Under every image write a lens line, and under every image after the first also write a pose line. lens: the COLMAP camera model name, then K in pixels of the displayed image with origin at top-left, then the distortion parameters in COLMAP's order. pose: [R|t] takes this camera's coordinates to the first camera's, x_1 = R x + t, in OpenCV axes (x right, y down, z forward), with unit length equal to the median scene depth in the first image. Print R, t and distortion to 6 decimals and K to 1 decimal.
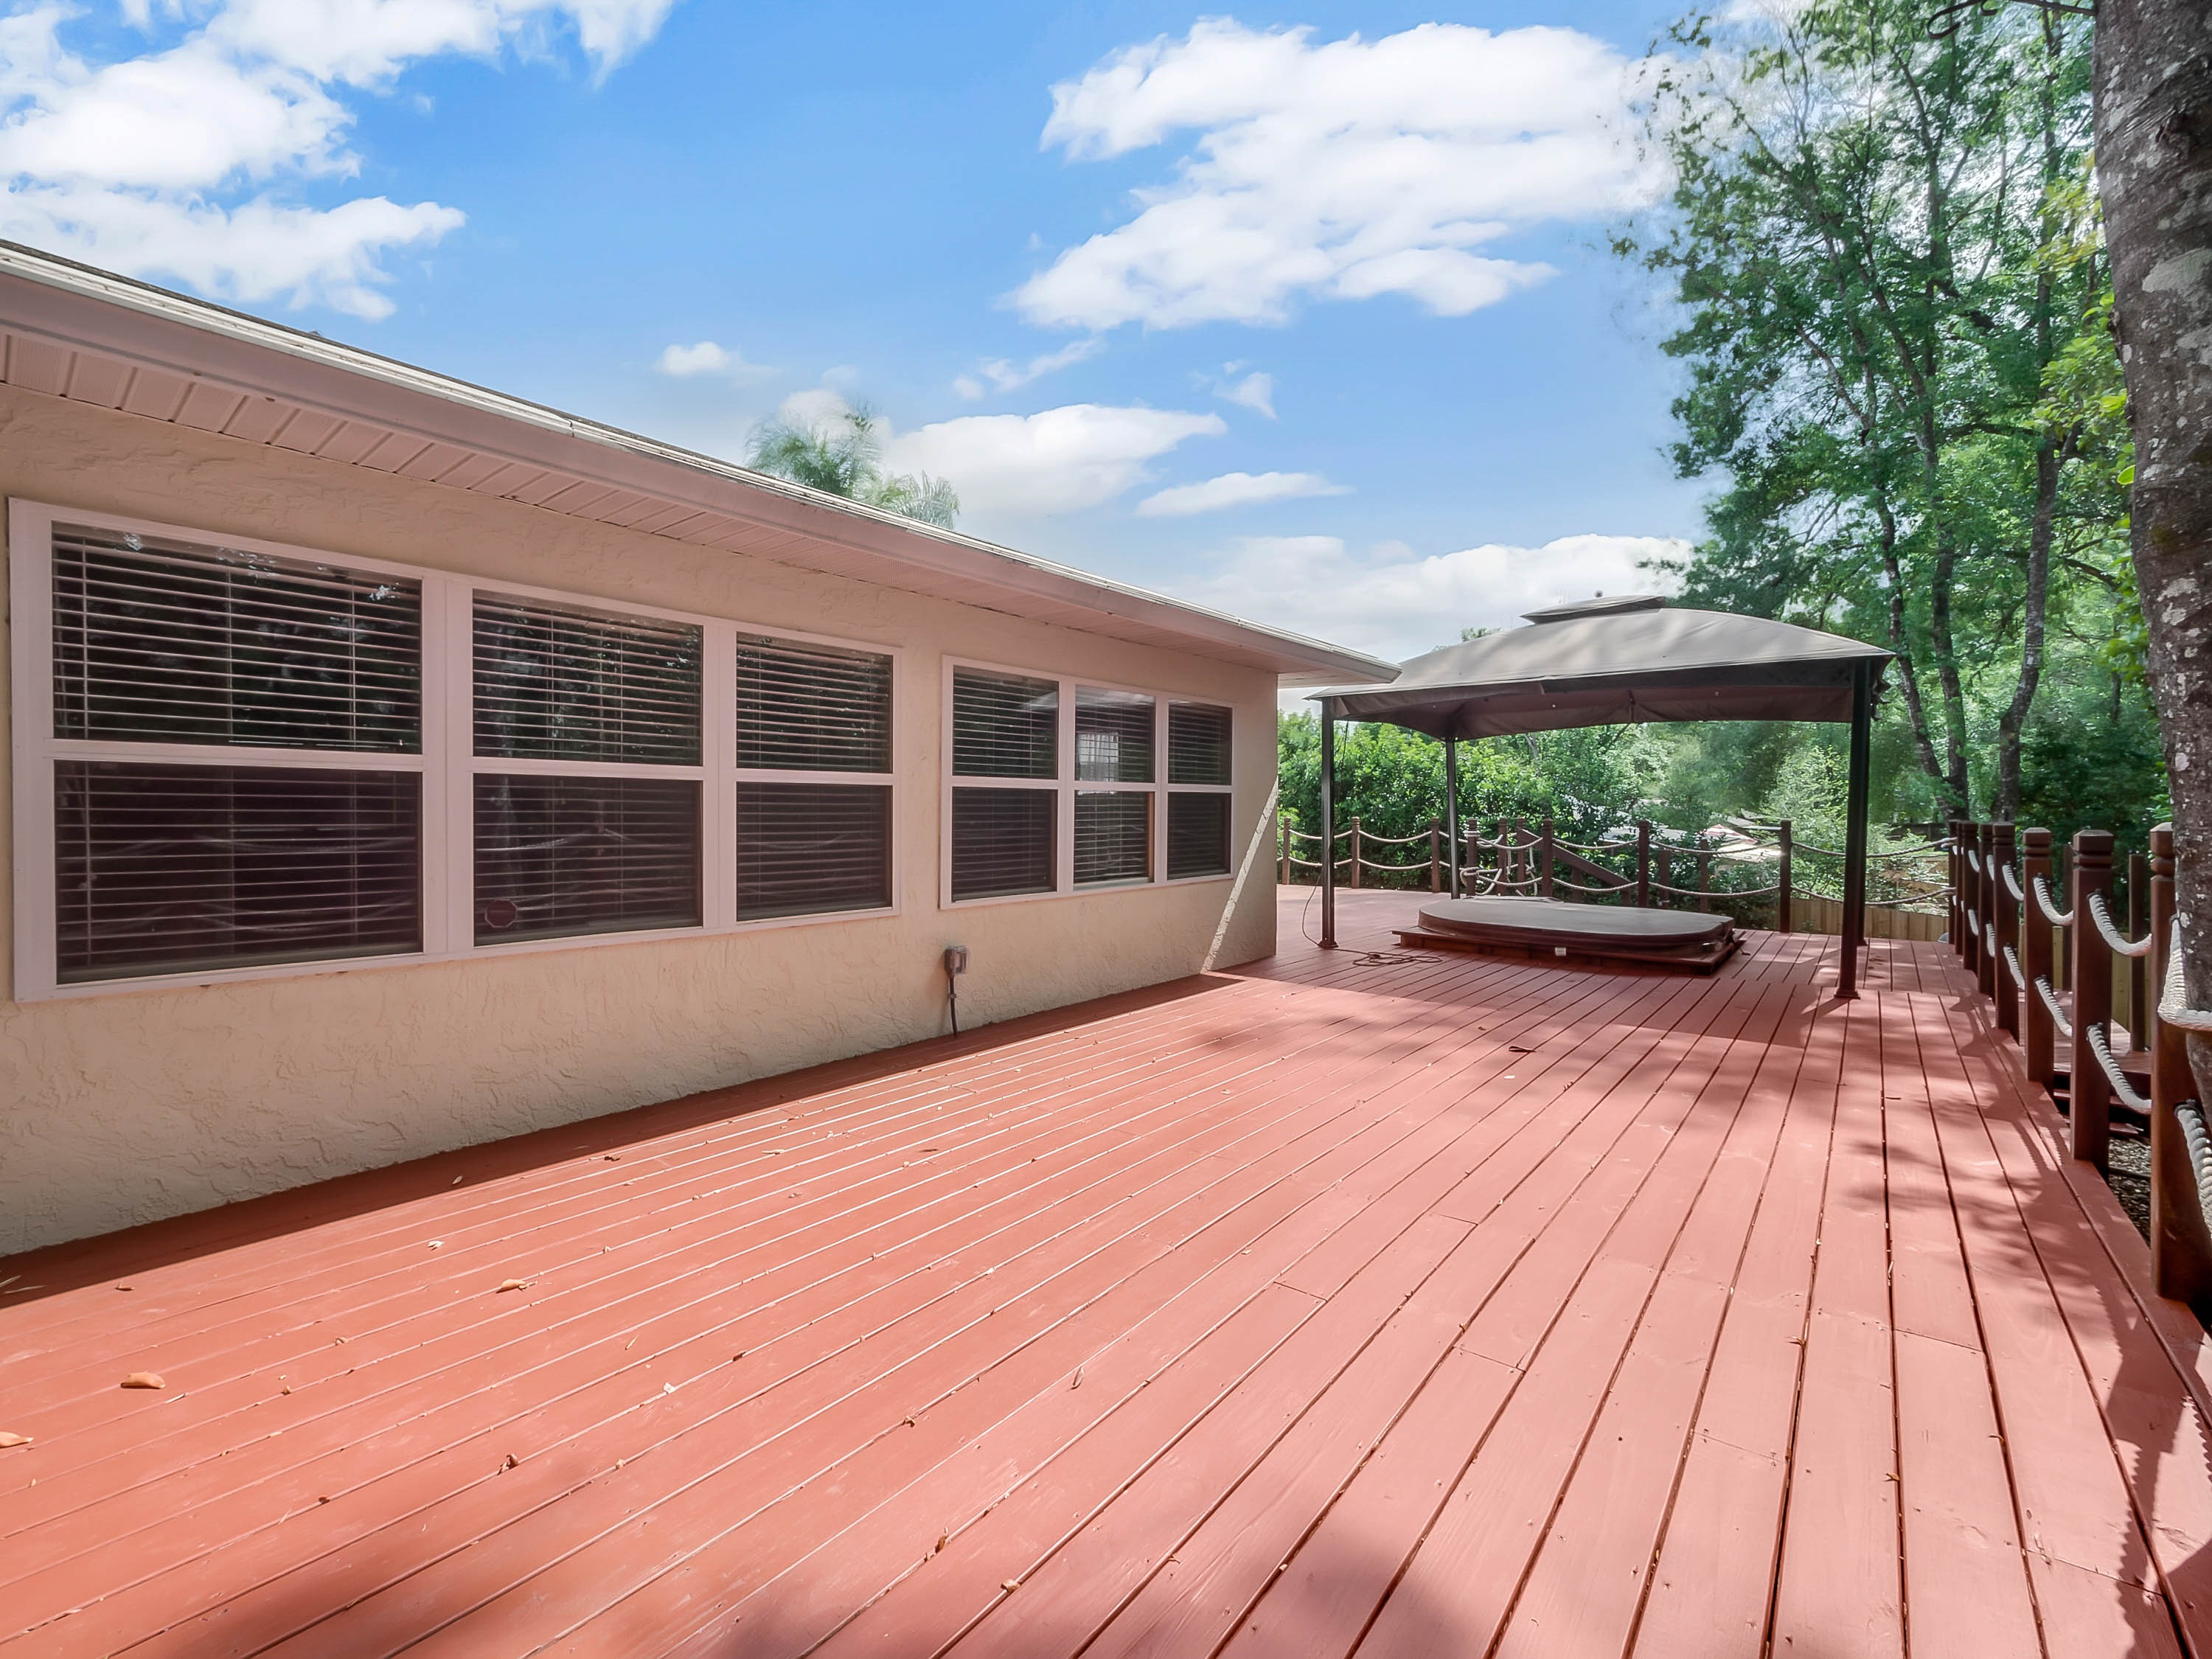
lens RADIAL K [[938.1, 0, 1097.2], [0, 938.1, 819.0], [0, 0, 1]] dist [-0.000940, 0.000427]
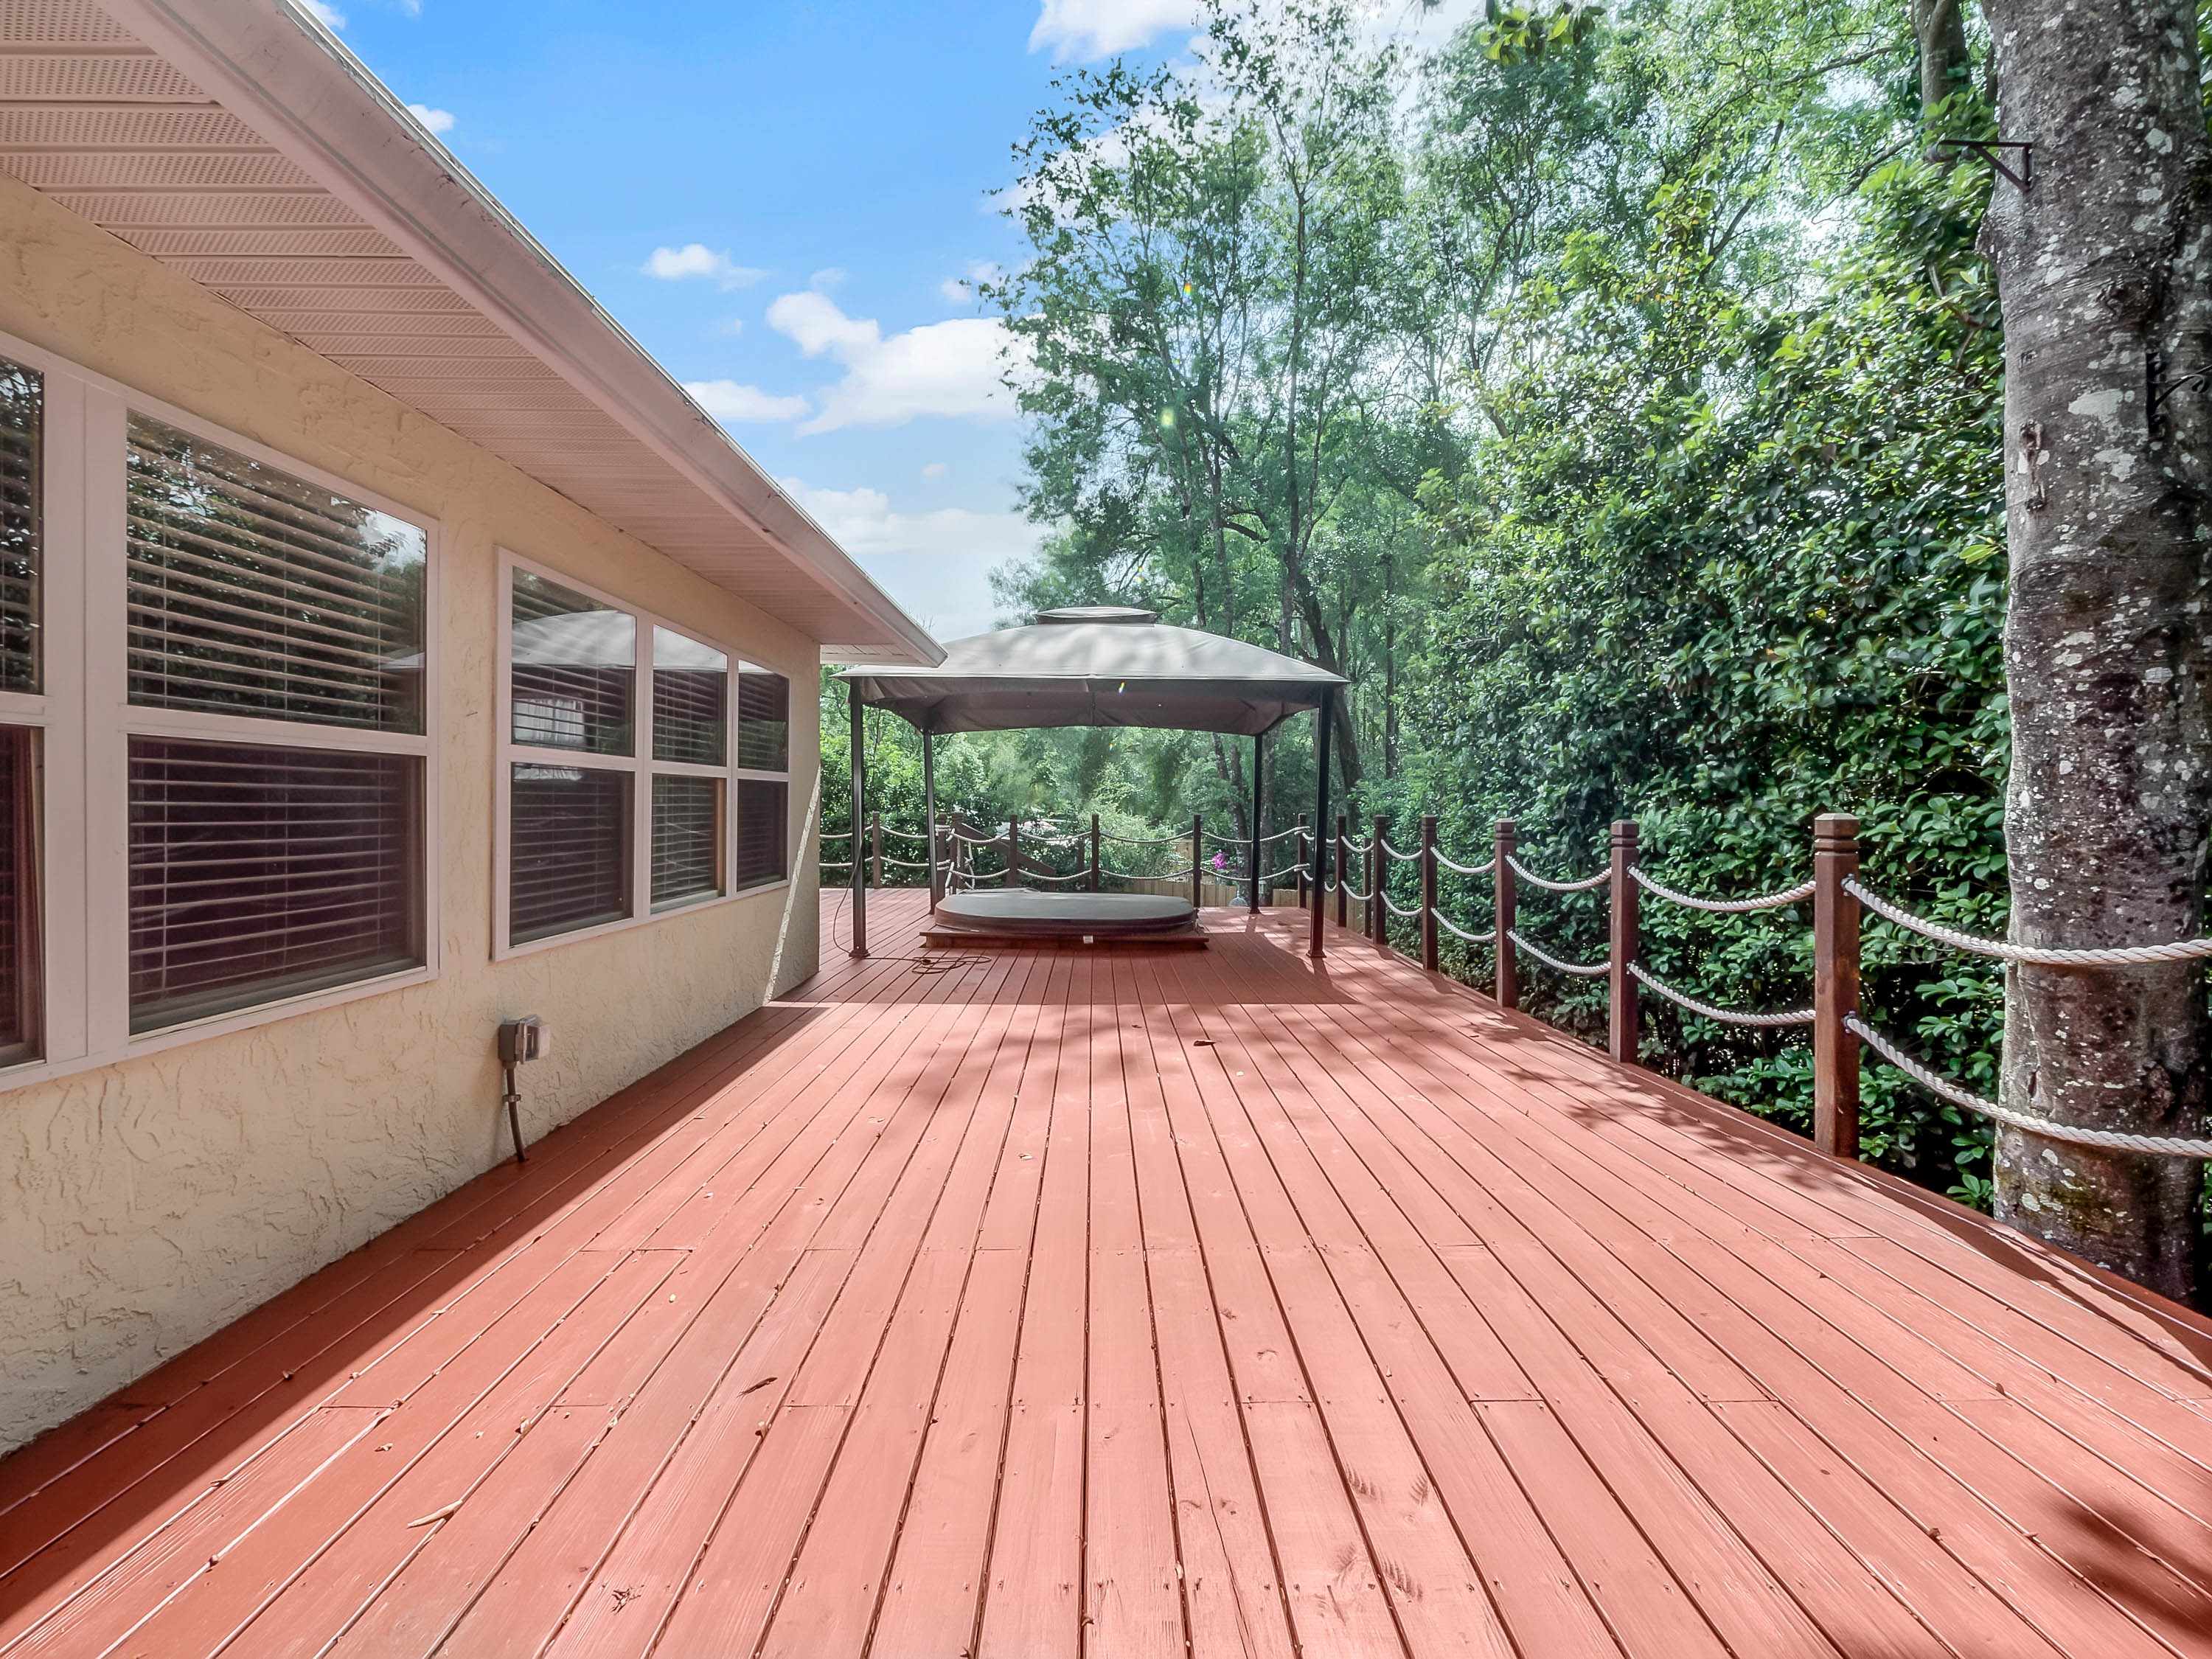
lens RADIAL K [[938.1, 0, 1097.2], [0, 938.1, 819.0], [0, 0, 1]] dist [-0.000940, 0.000427]
pose [[0.768613, -0.005946, 0.639687, -0.261557], [0.002886, 0.999979, 0.005827, 0.000610], [-0.639708, -0.002632, 0.768614, 0.282023]]
